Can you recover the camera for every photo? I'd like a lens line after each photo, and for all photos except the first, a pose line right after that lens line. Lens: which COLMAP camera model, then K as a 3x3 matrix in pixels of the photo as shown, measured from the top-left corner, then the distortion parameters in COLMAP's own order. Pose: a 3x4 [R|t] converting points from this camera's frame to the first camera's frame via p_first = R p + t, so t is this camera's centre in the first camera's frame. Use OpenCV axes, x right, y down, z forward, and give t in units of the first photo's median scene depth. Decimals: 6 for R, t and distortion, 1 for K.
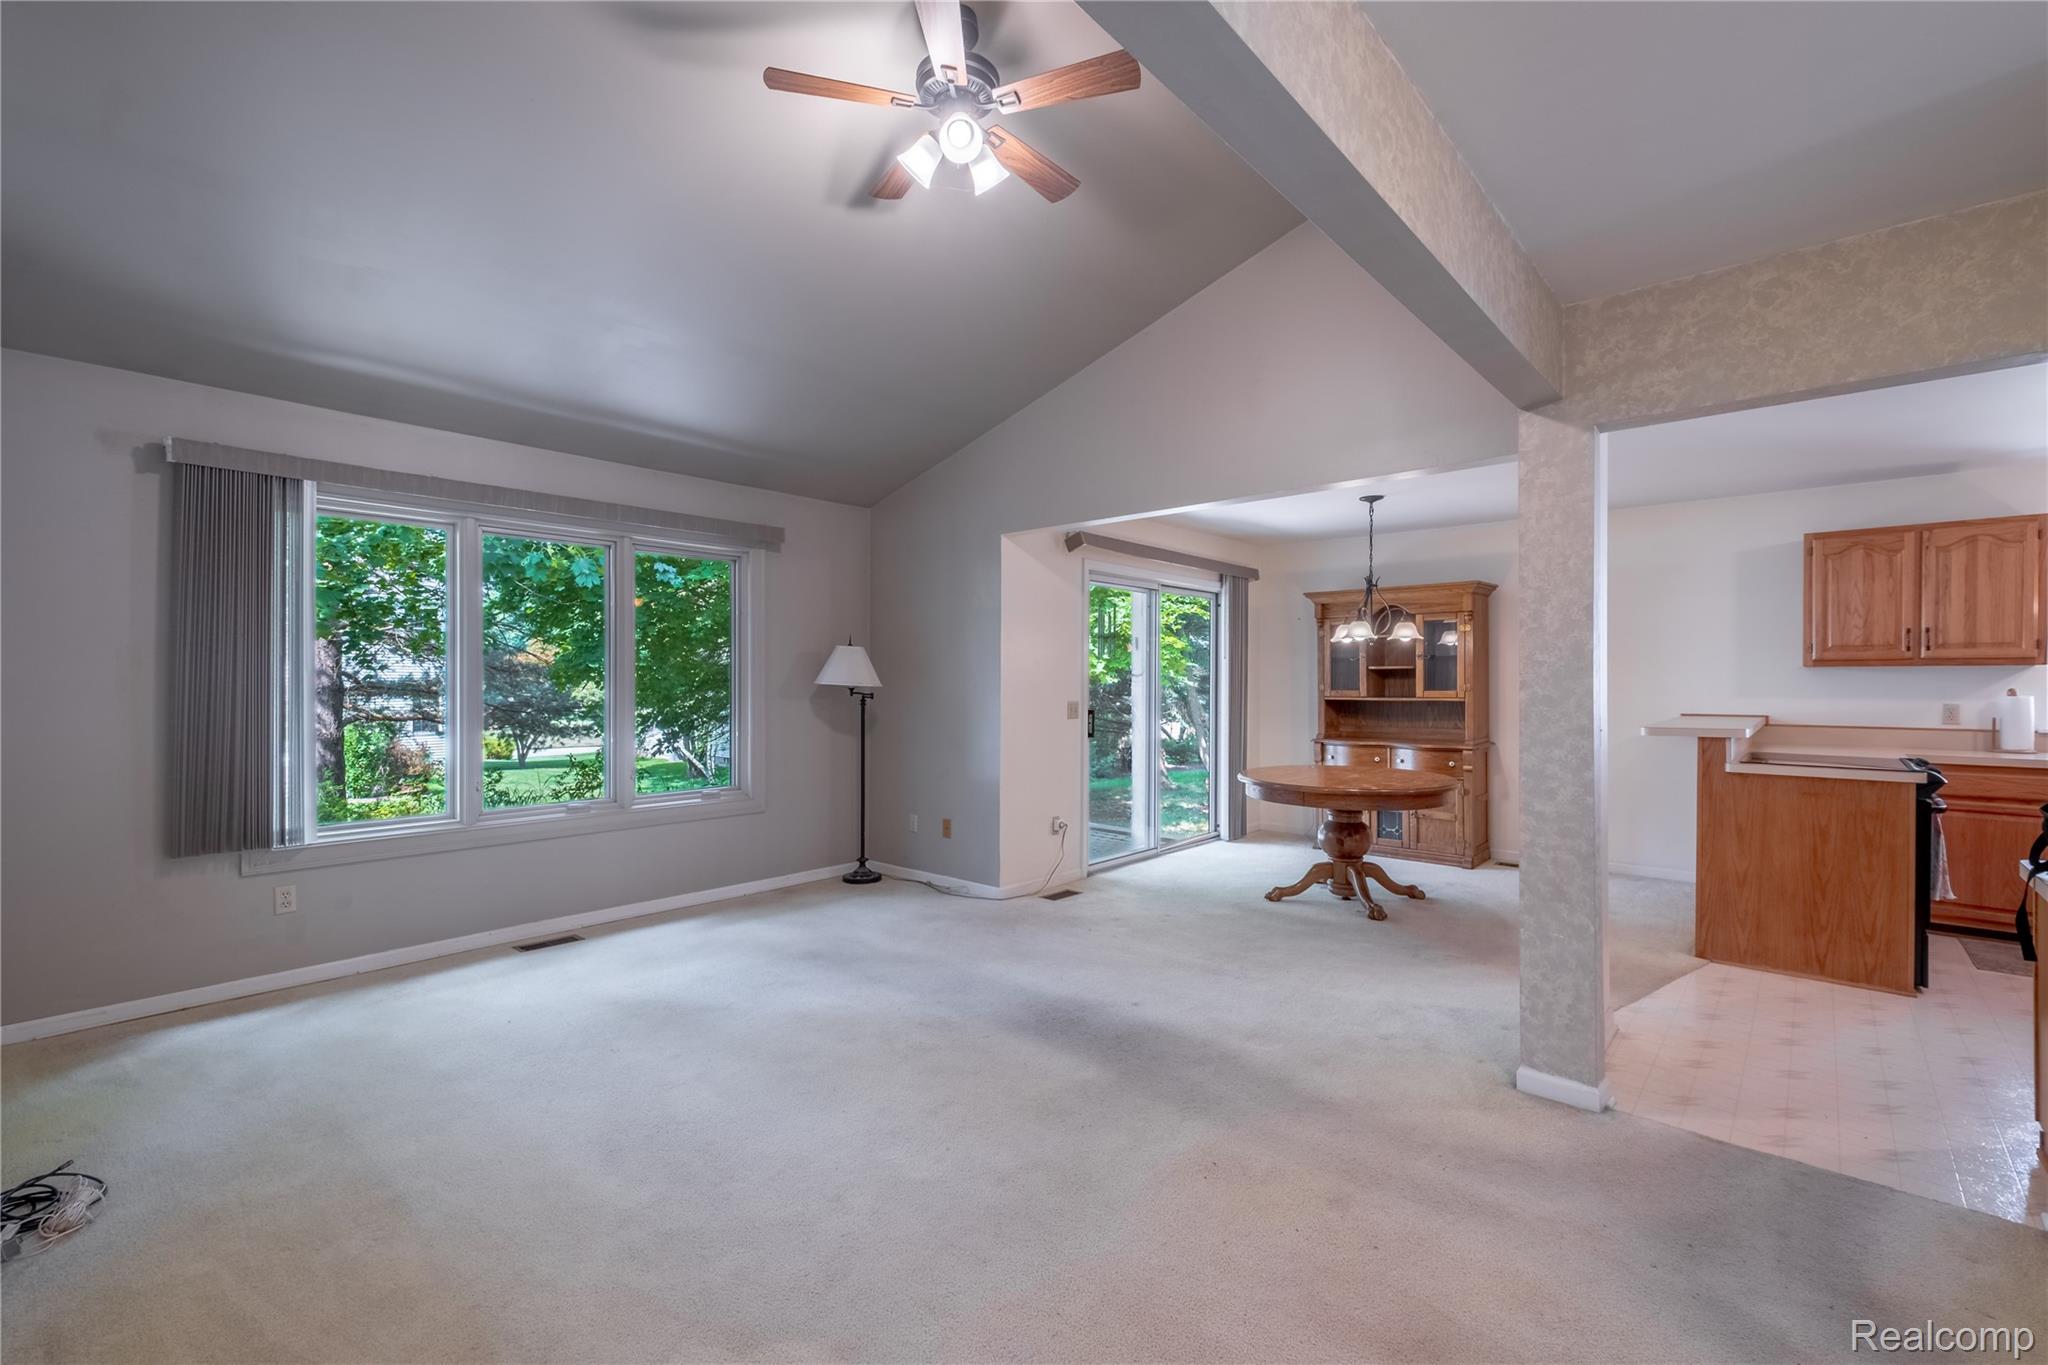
lens RADIAL K [[880.9, 0, 1022.0], [0, 880.9, 678.3], [0, 0, 1]] dist [0.014387, -0.000925]
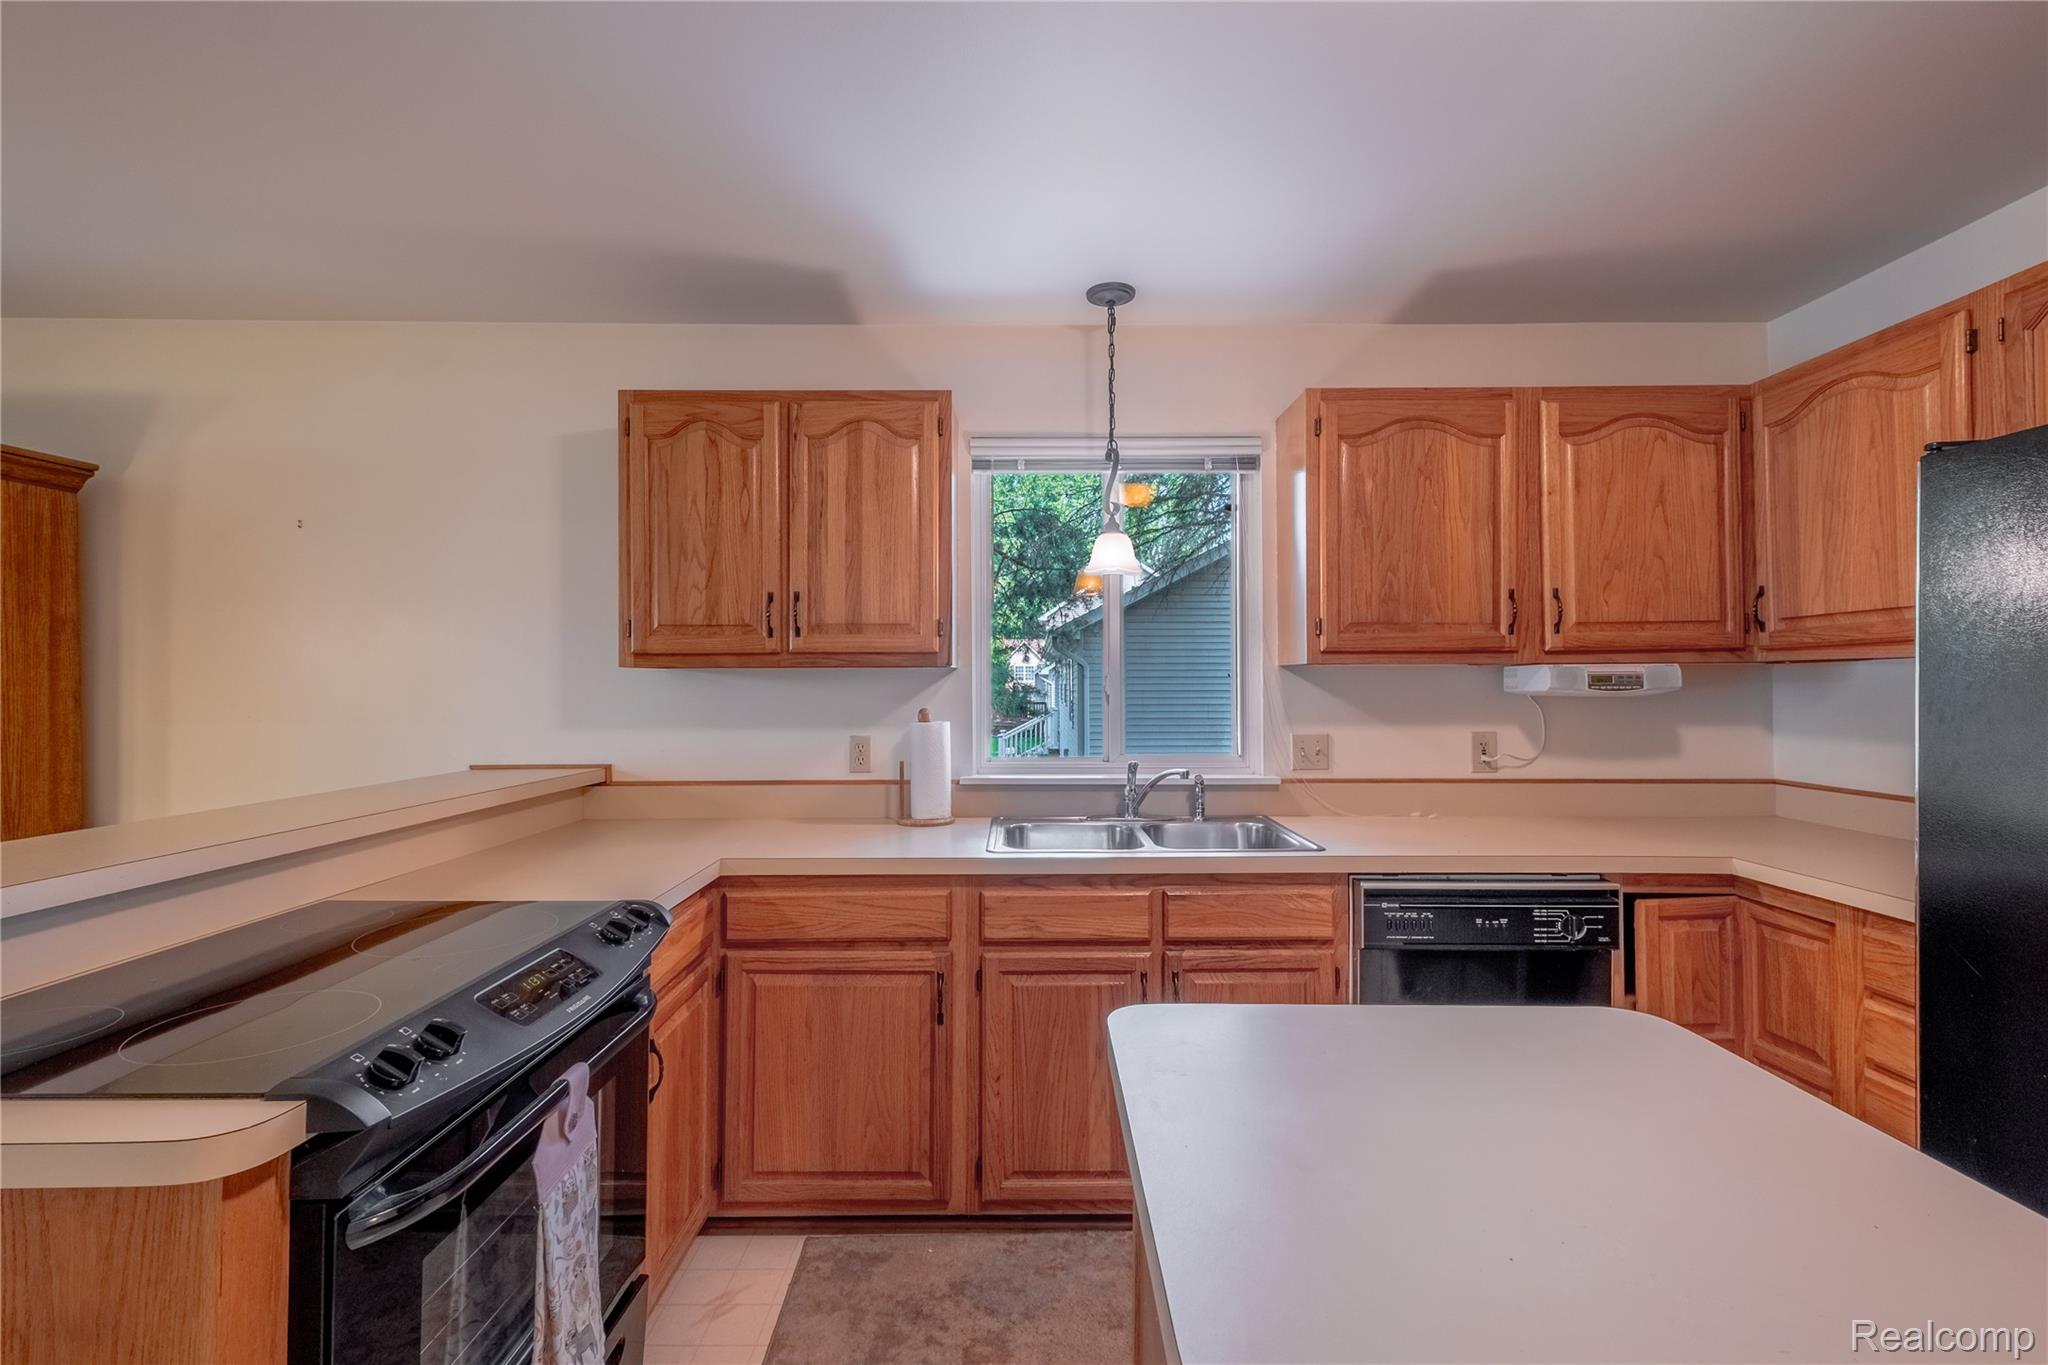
lens RADIAL K [[880.9, 0, 1022.0], [0, 880.9, 678.3], [0, 0, 1]] dist [0.014387, -0.000925]
pose [[0.748623, 0.001758, 0.662994, 0.769259], [0.002943, 0.999978, -0.005975, -0.004169], [-0.662990, 0.006424, 0.748601, 0.533365]]
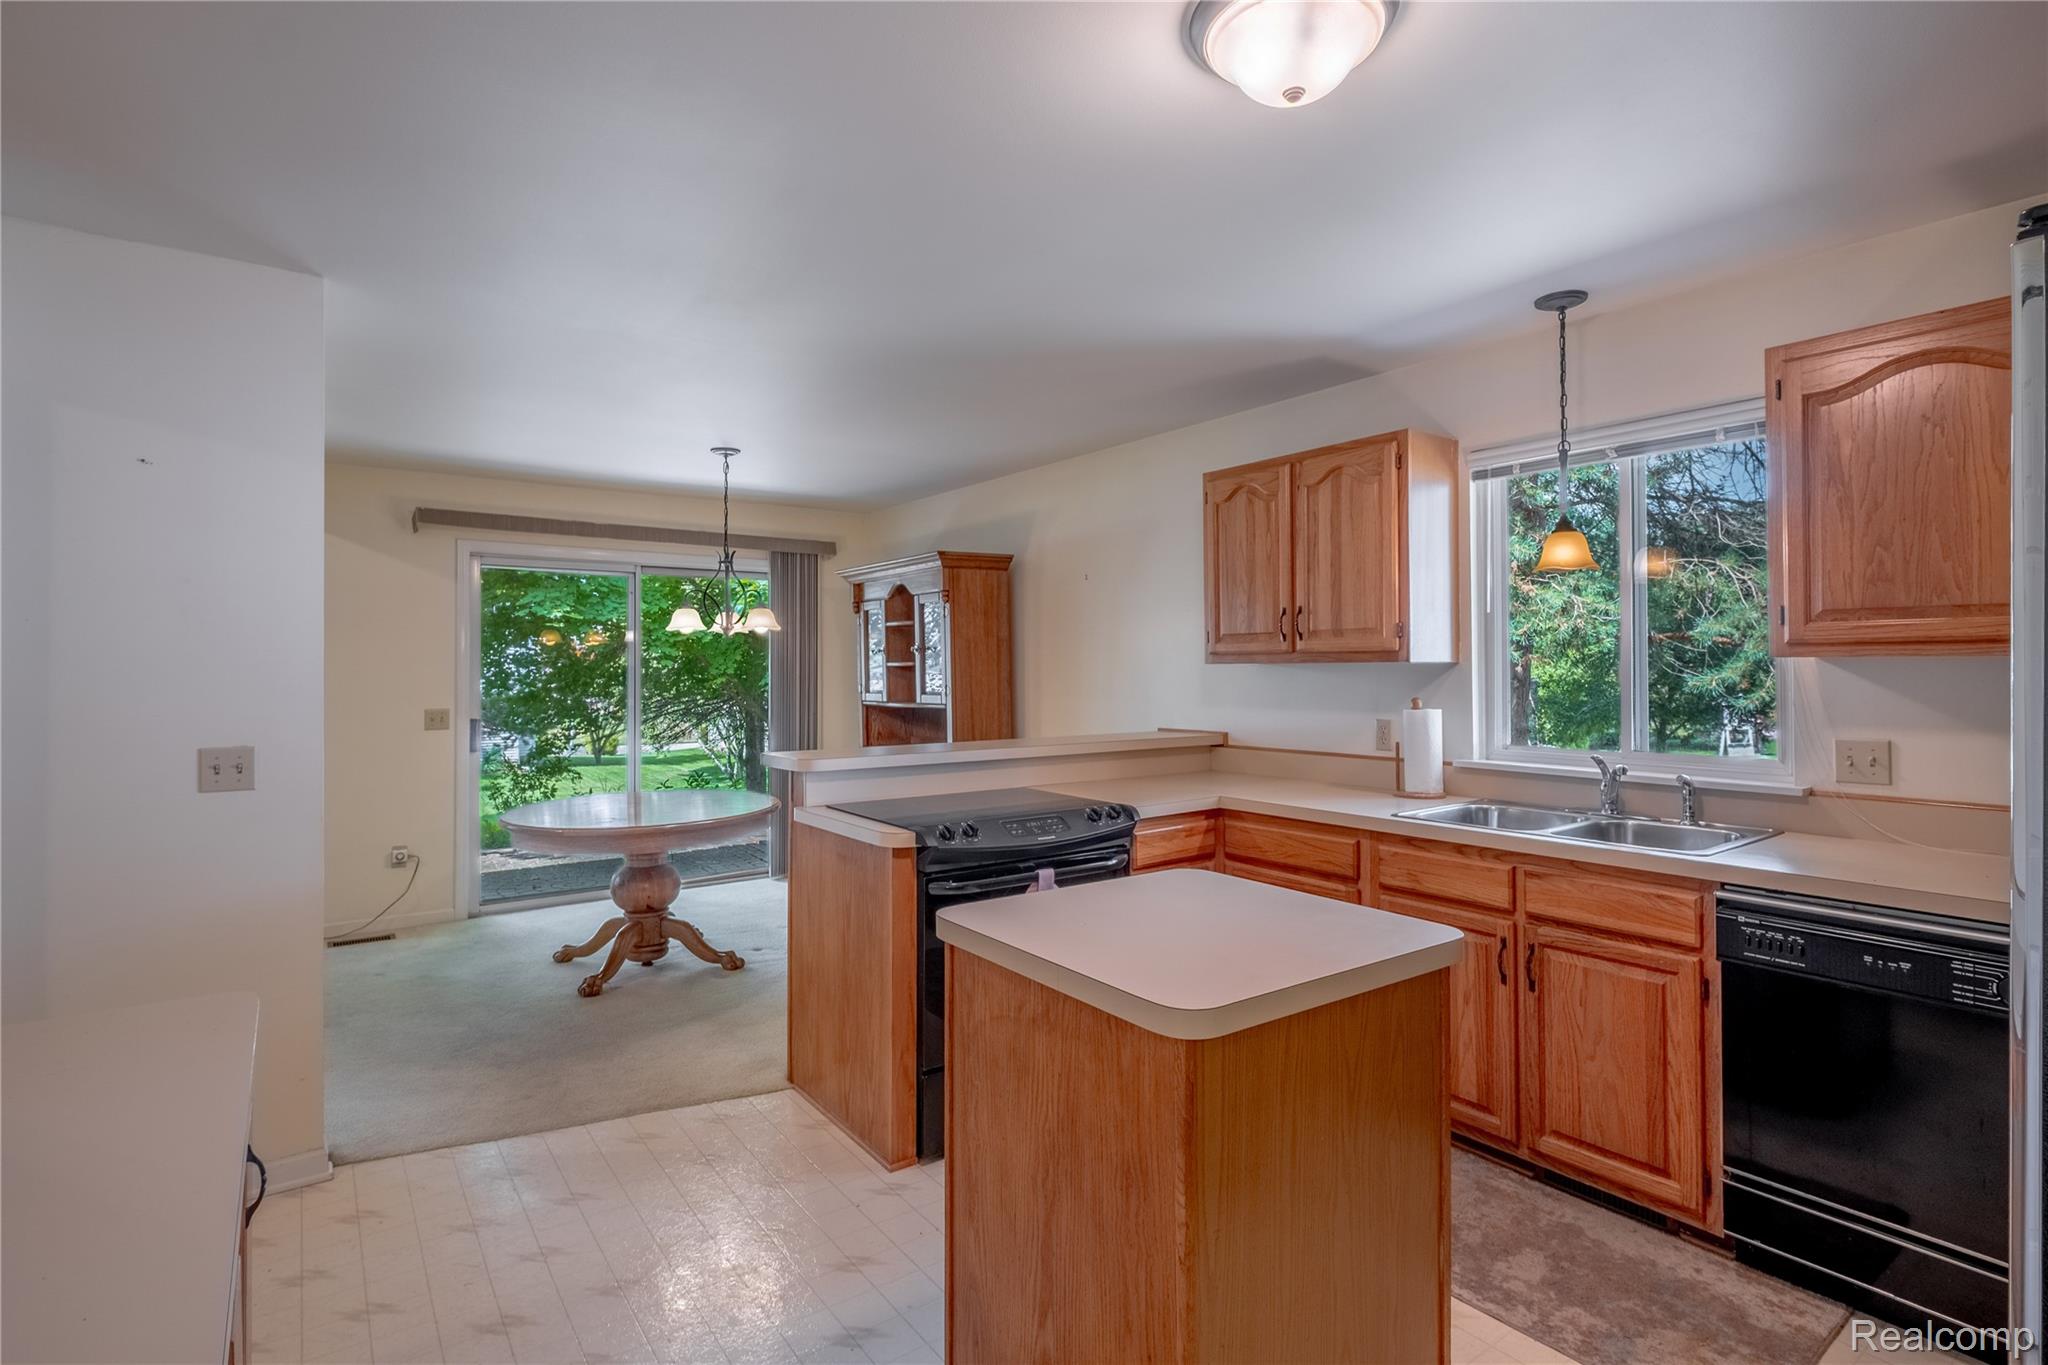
lens RADIAL K [[991.8, 0, 1035.0], [0, 991.8, 663.6], [0, 0, 1]] dist [0.000677, -0.000238]
pose [[0.977616, -0.007136, -0.210276, 0.966382], [0.006579, 0.999973, -0.003349, -0.012766], [0.210294, 0.001890, 0.977636, 0.230667]]
